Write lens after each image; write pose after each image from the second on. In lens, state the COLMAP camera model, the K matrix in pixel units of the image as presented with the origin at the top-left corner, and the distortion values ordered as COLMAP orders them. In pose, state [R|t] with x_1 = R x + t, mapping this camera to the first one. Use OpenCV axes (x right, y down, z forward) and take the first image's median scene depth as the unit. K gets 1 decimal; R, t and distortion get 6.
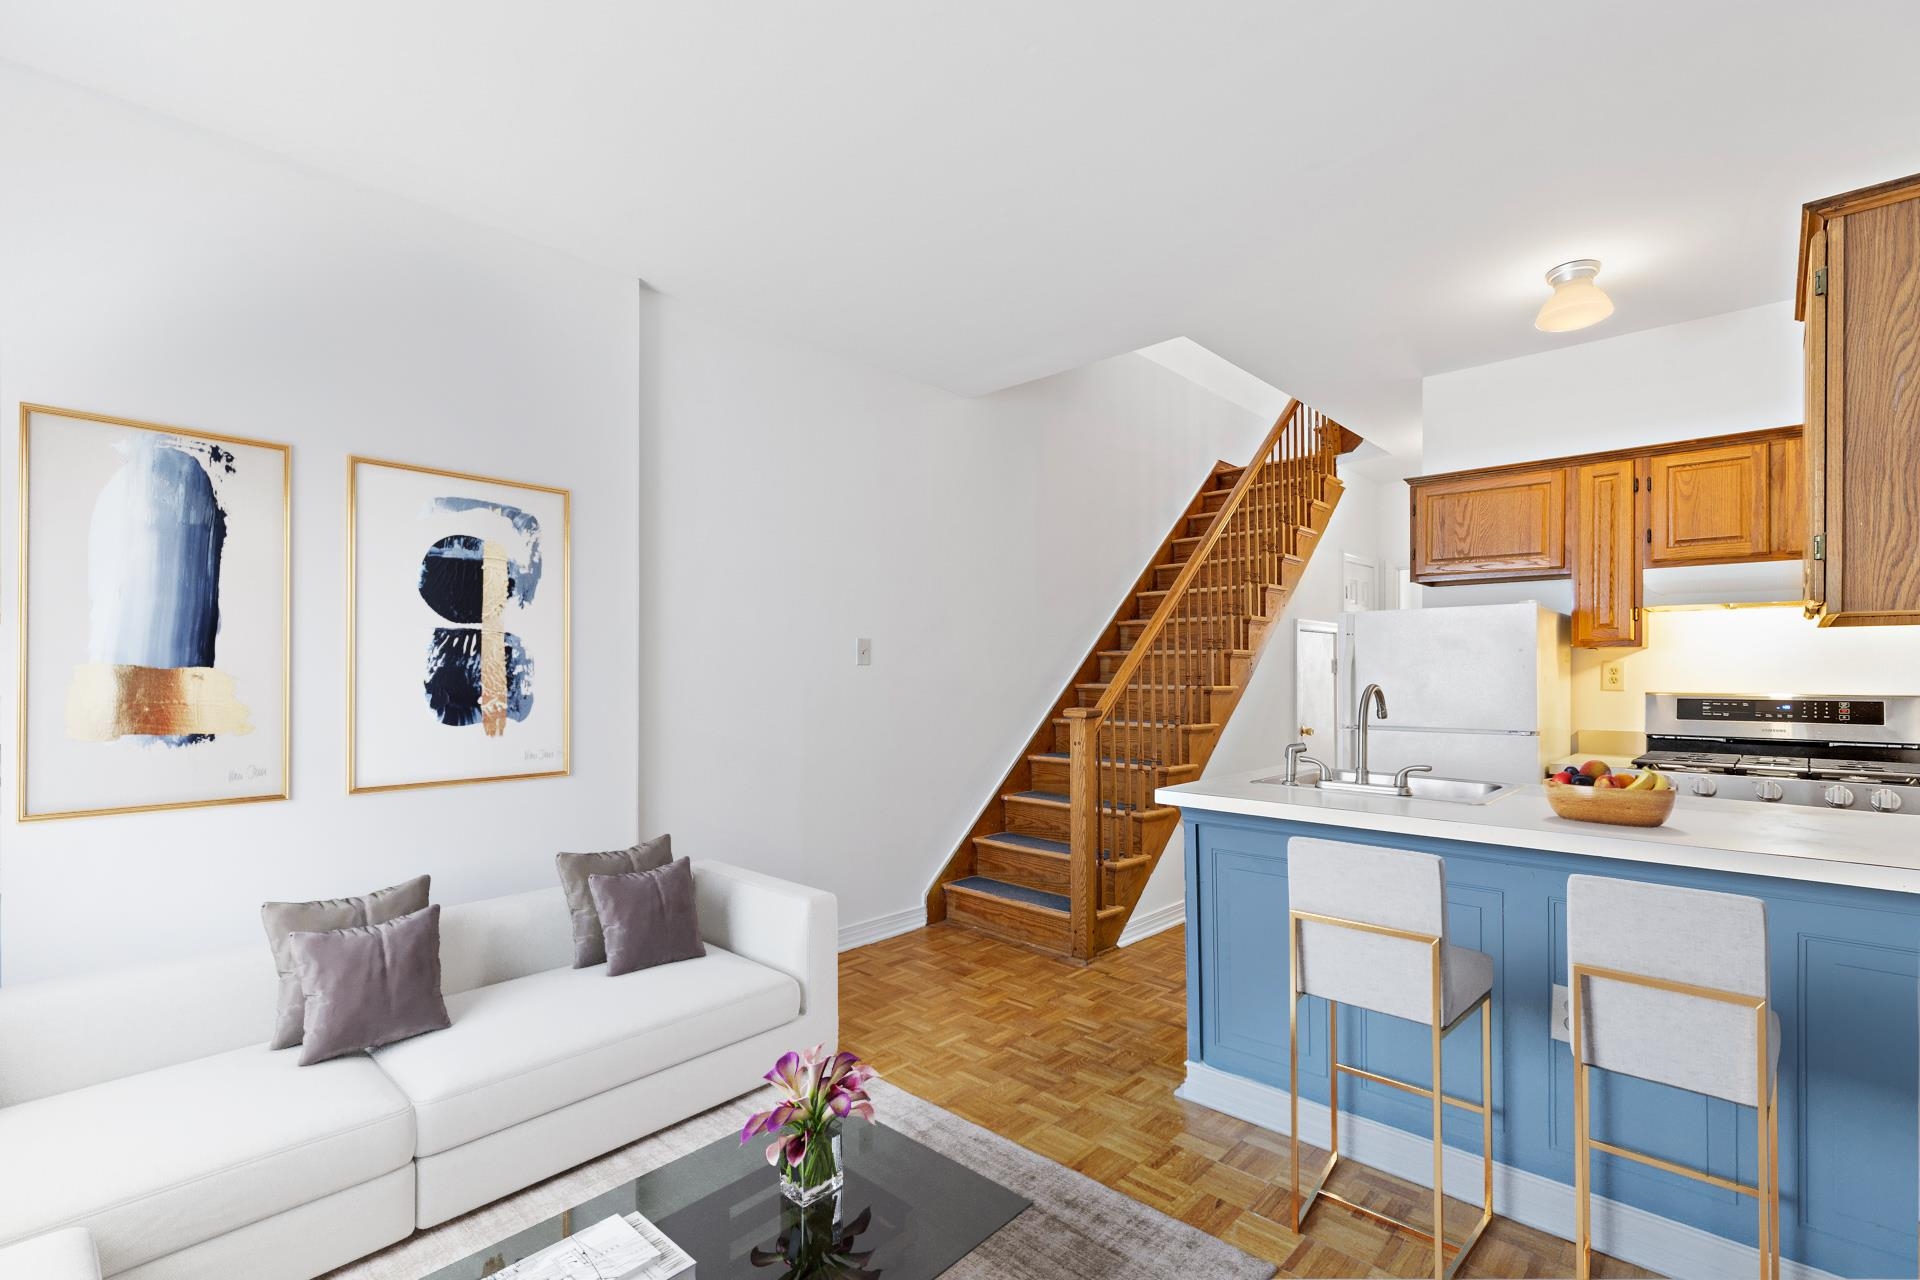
lens RADIAL K [[864.5, 0, 963.6], [0, 864.5, 680.8], [0, 0, 1]] dist [0.004350, 0.000720]
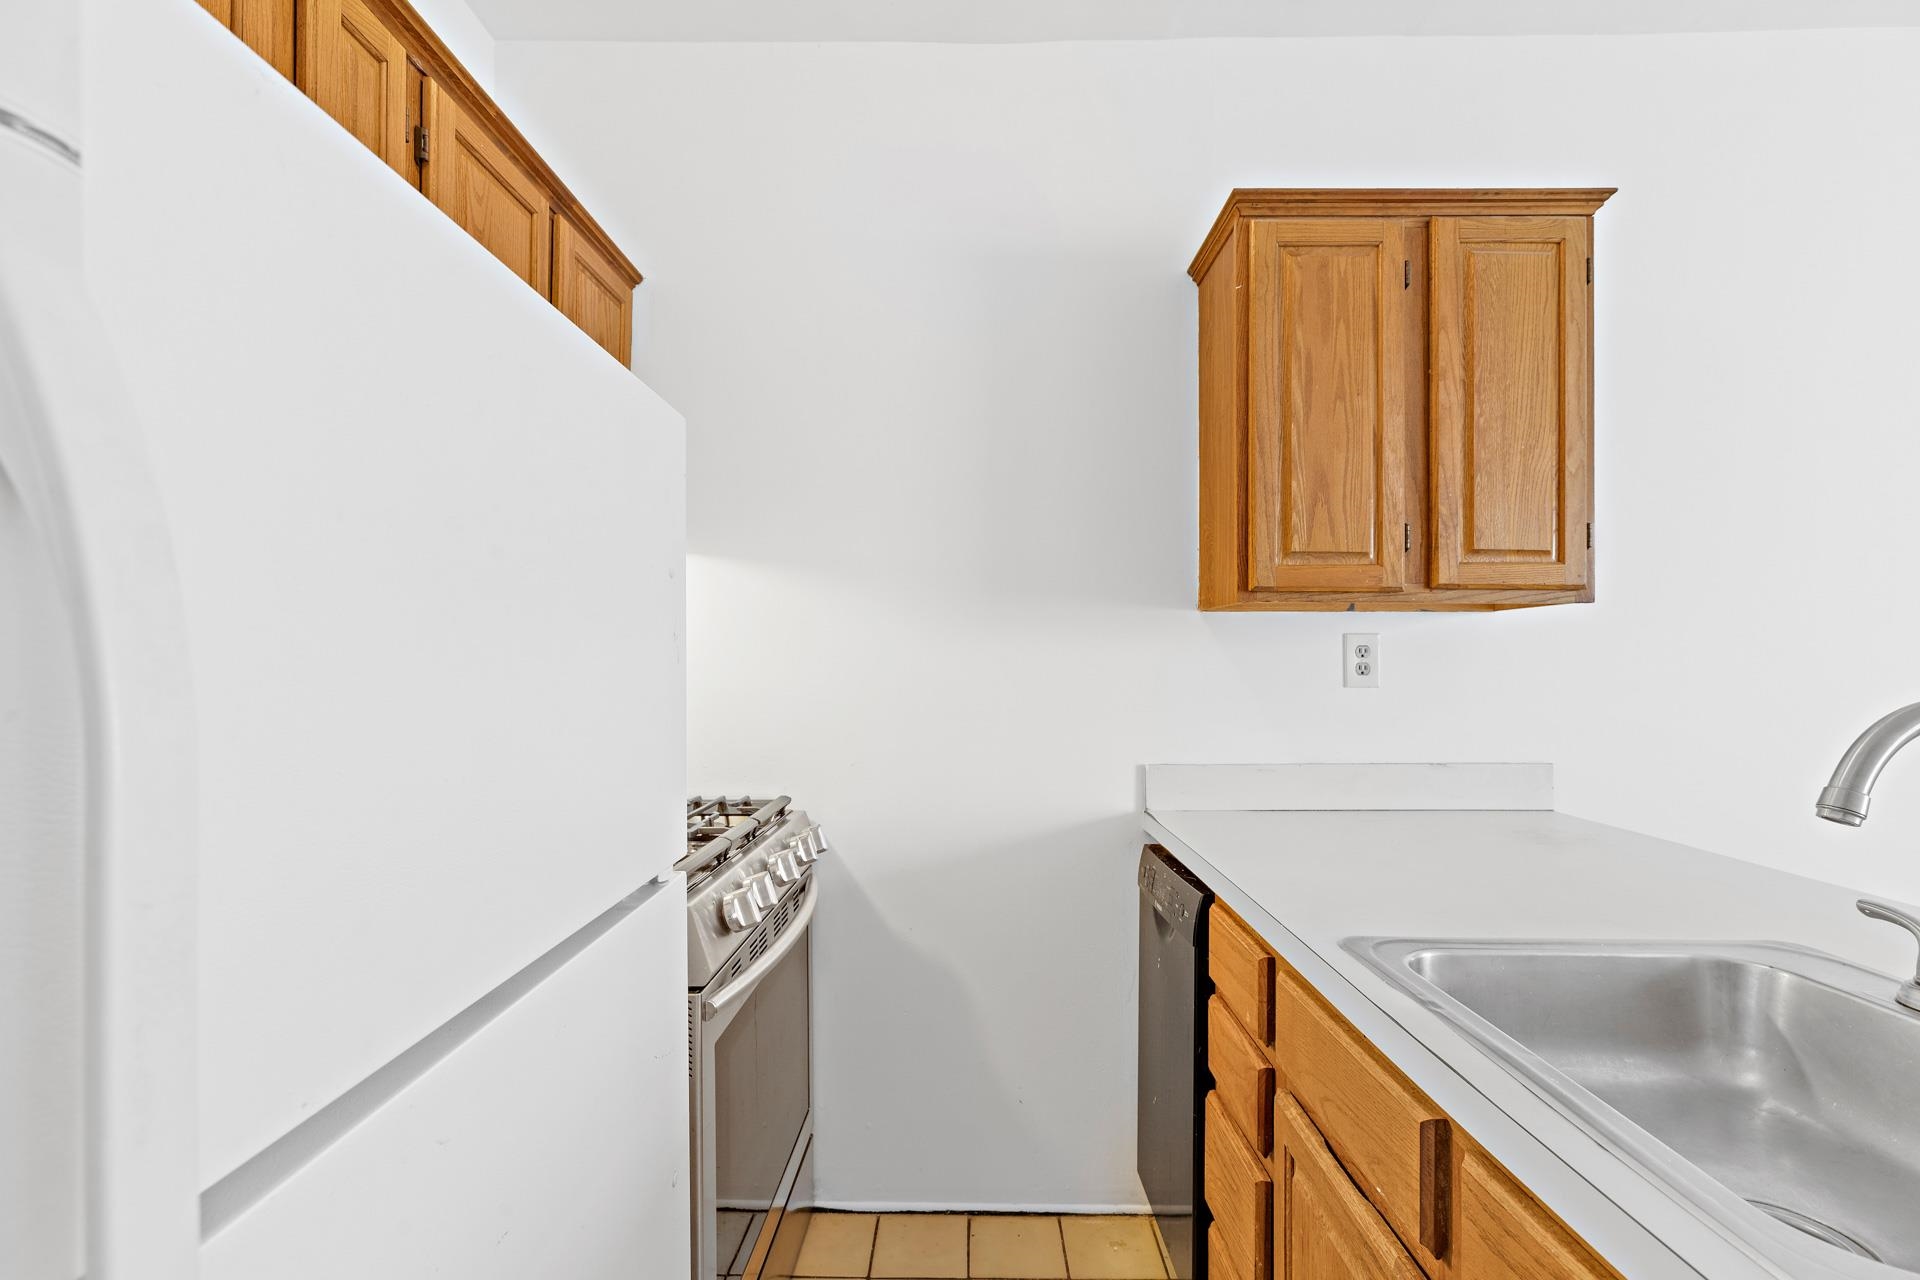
lens RADIAL K [[864.5, 0, 960.8], [0, 864.5, 660.6], [0, 0, 1]] dist [0.004350, 0.000720]
pose [[-0.675940, -0.001296, 0.736956, 0.362317], [0.003803, 0.999979, 0.005247, -0.007540], [-0.736947, 0.006350, -0.675921, 1.089065]]
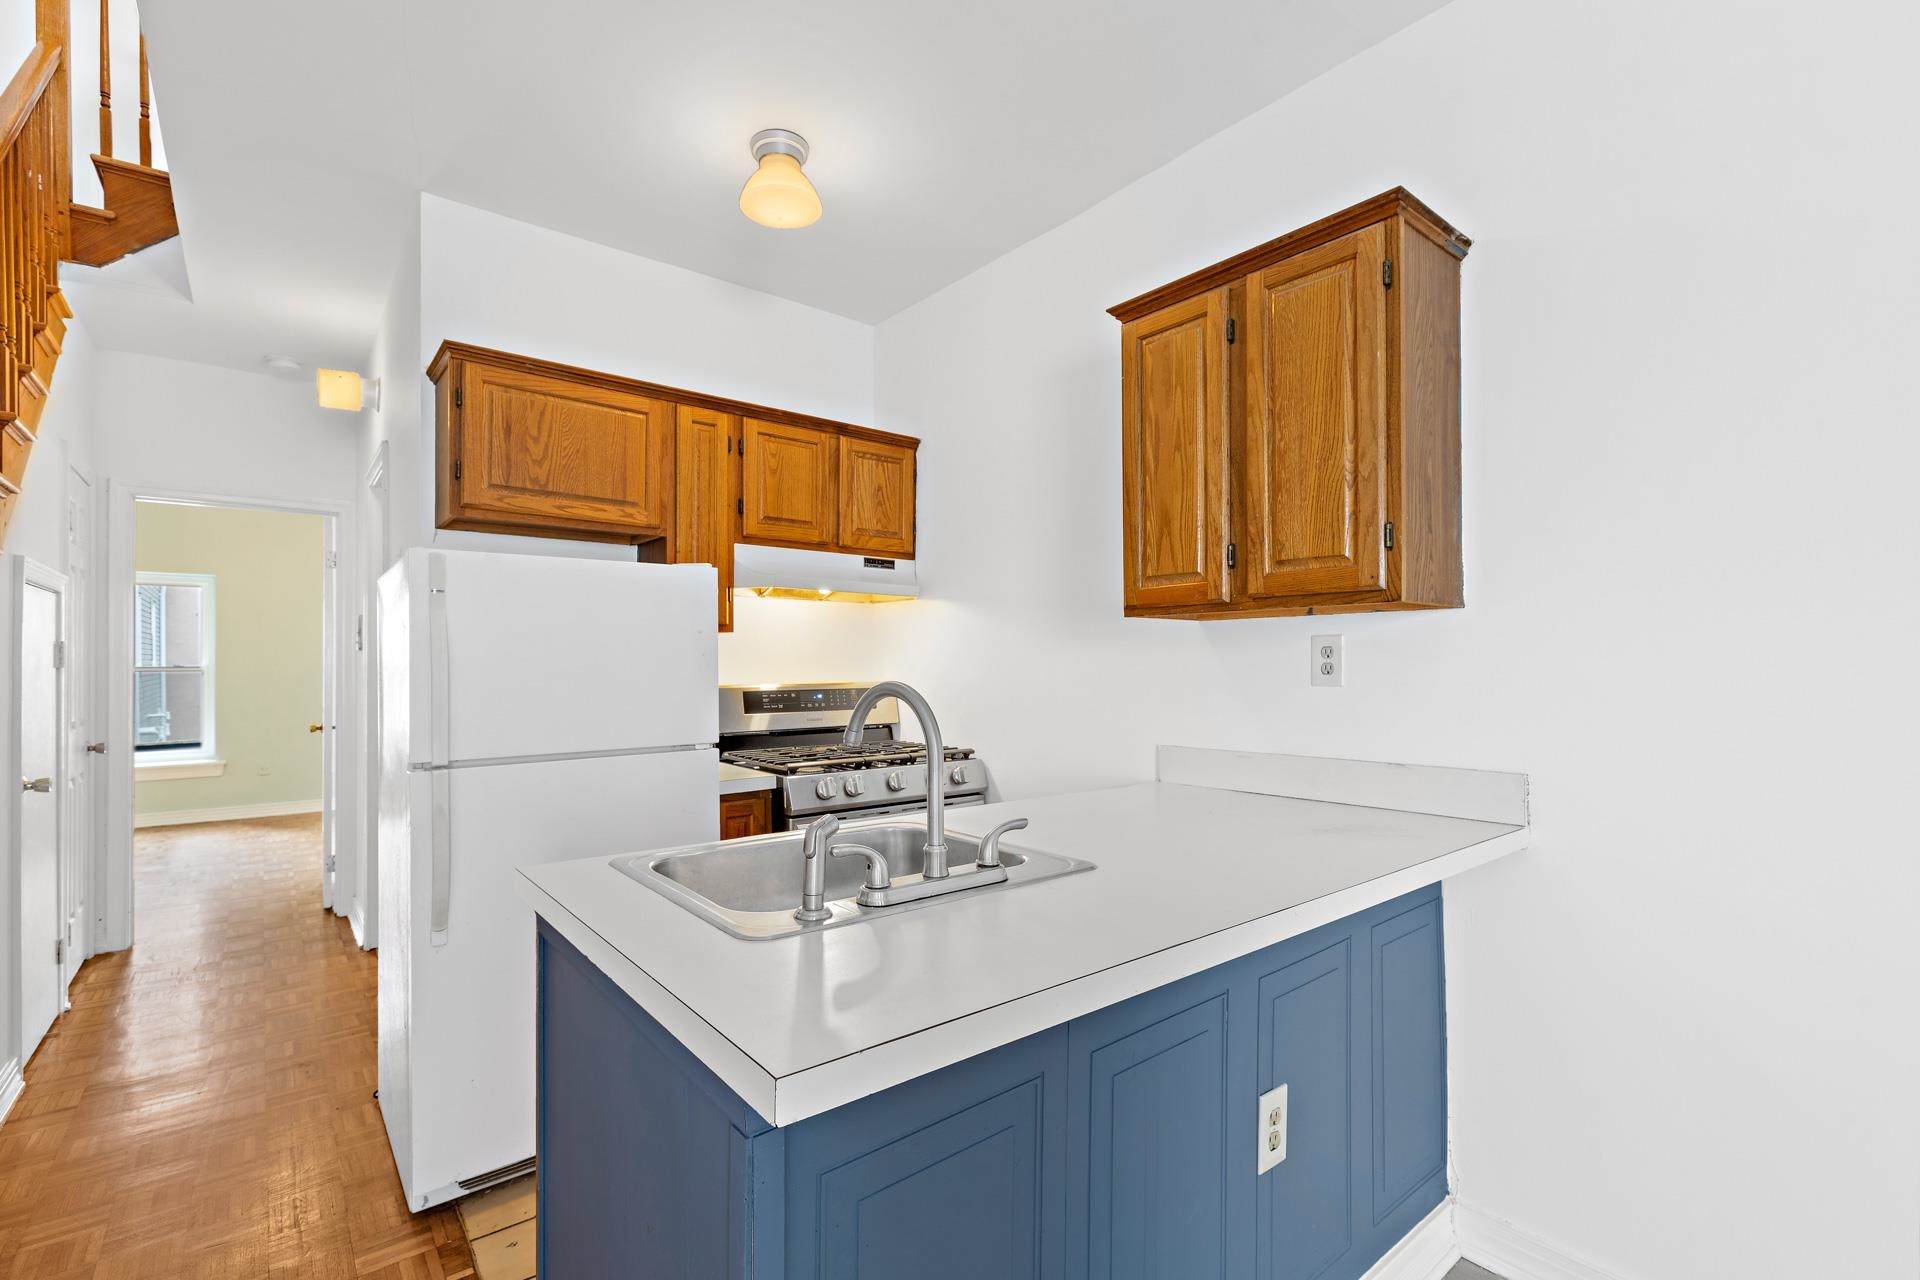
lens RADIAL K [[864.5, 0, 961.6], [0, 864.5, 650.9], [0, 0, 1]] dist [0.004350, 0.000720]
pose [[0.137745, 0.015255, 0.990350, -0.038293], [0.013453, 0.999760, -0.017271, -0.003413], [-0.990376, 0.015703, 0.137507, 0.667210]]
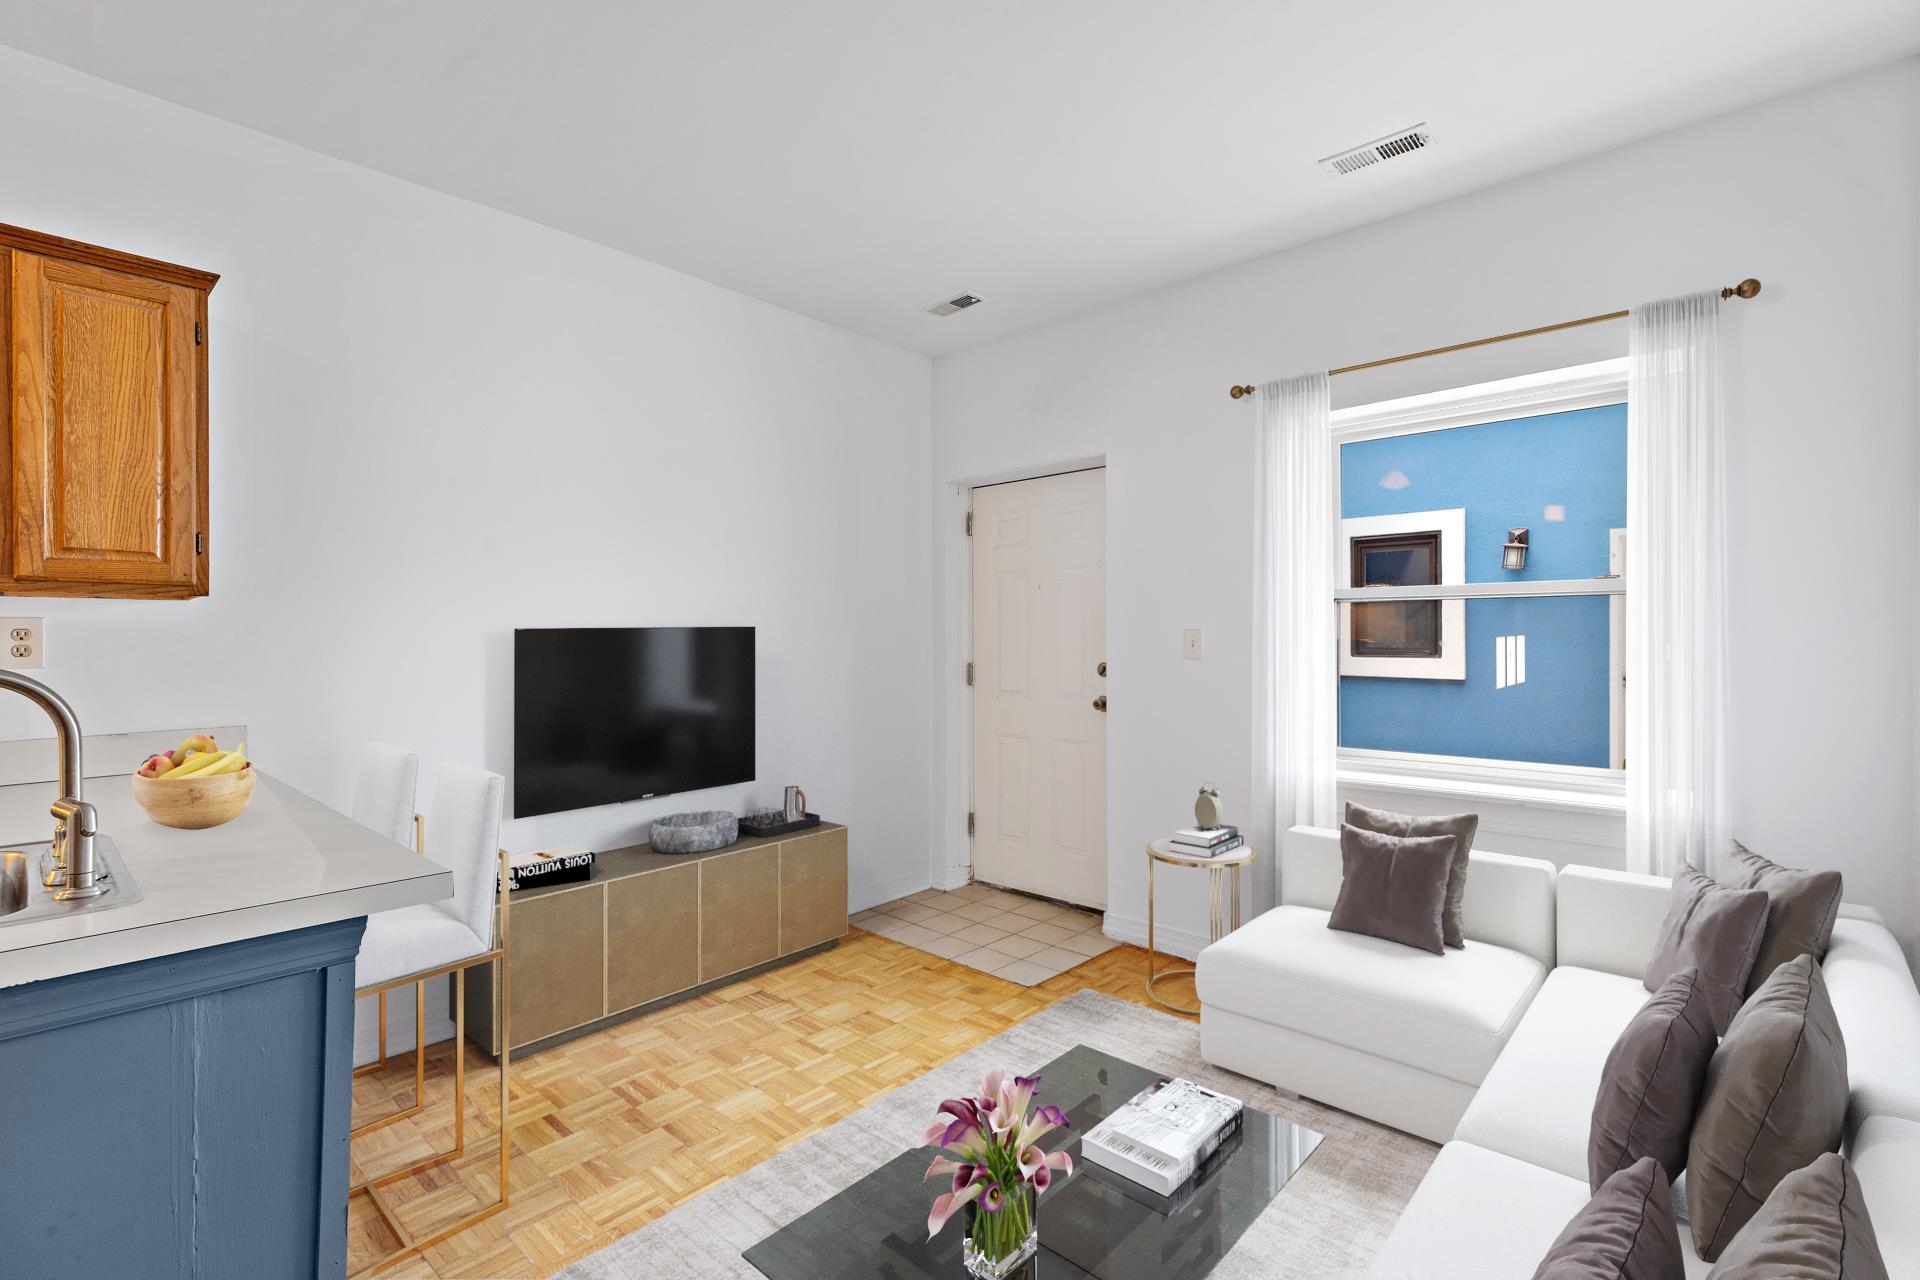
lens RADIAL K [[864.5, 0, 952.7], [0, 864.5, 631.1], [0, 0, 1]] dist [0.004350, 0.000720]
pose [[-0.999980, 0.006154, 0.001351, -0.056863], [0.006158, 0.999977, 0.002786, -0.009664], [-0.001334, 0.002795, -0.999995, 1.114253]]
